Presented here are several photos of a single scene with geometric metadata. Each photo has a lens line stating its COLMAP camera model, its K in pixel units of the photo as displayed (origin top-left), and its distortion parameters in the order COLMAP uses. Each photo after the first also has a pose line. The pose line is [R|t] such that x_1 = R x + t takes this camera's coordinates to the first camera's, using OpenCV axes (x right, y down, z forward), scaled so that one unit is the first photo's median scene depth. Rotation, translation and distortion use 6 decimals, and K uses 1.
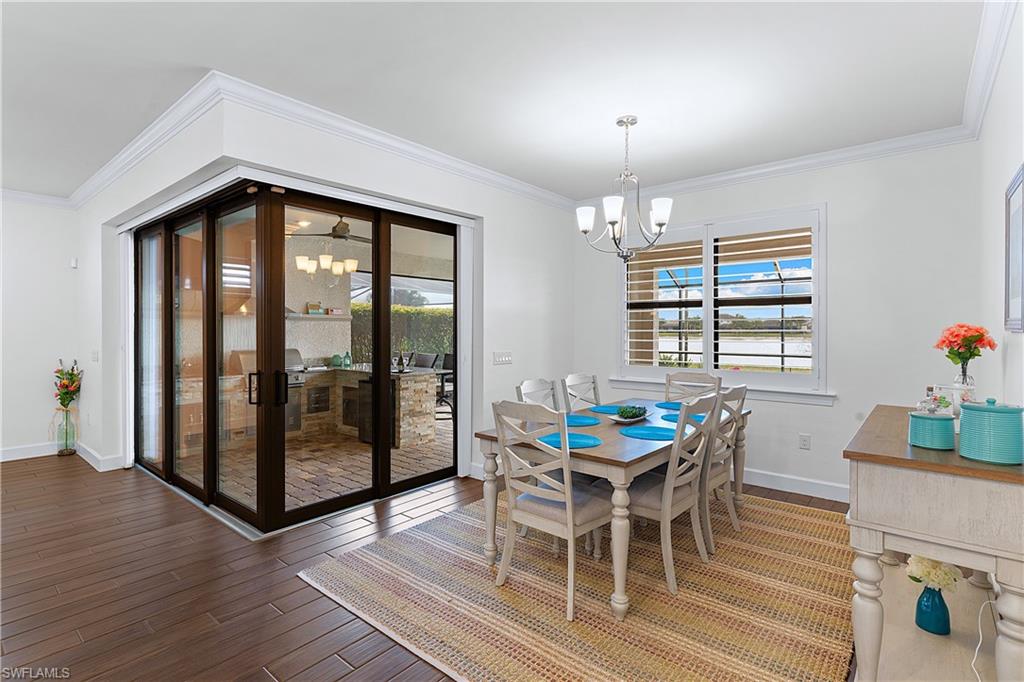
lens RADIAL K [[495.1, 0, 512.2], [0, 495.1, 333.0], [0, 0, 1]] dist [0.005061, -0.000564]
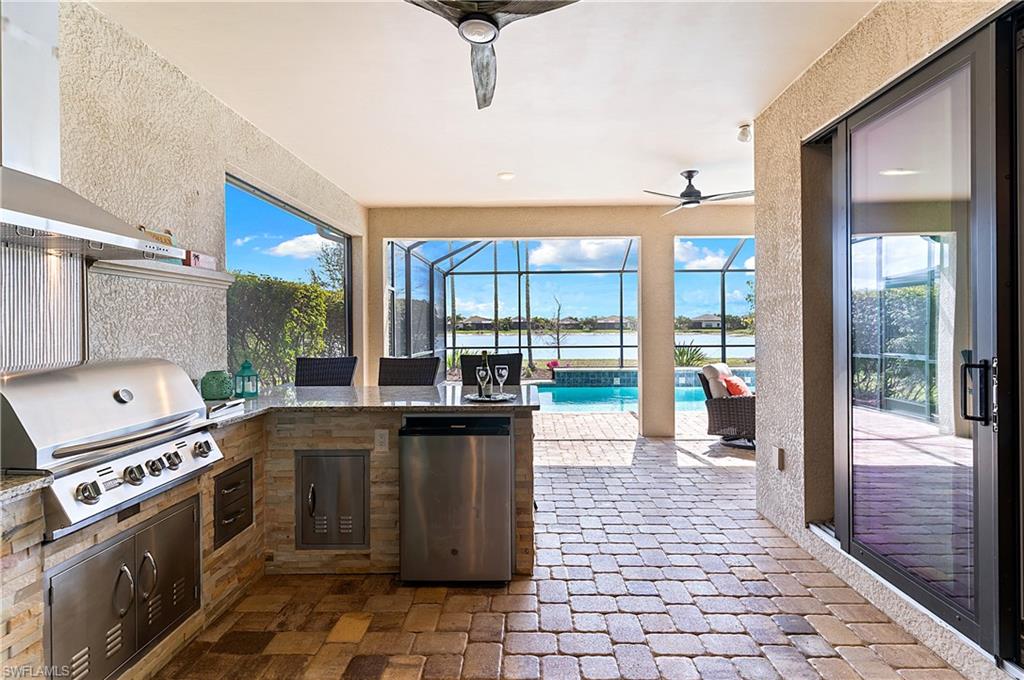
lens RADIAL K [[495.1, 0, 514.2], [0, 495.1, 327.9], [0, 0, 1]] dist [0.005061, -0.000564]
pose [[0.776909, -0.007820, 0.629564, -0.508363], [0.014021, 0.999890, -0.004883, 0.018360], [-0.629457, 0.012621, 0.776933, 0.666581]]
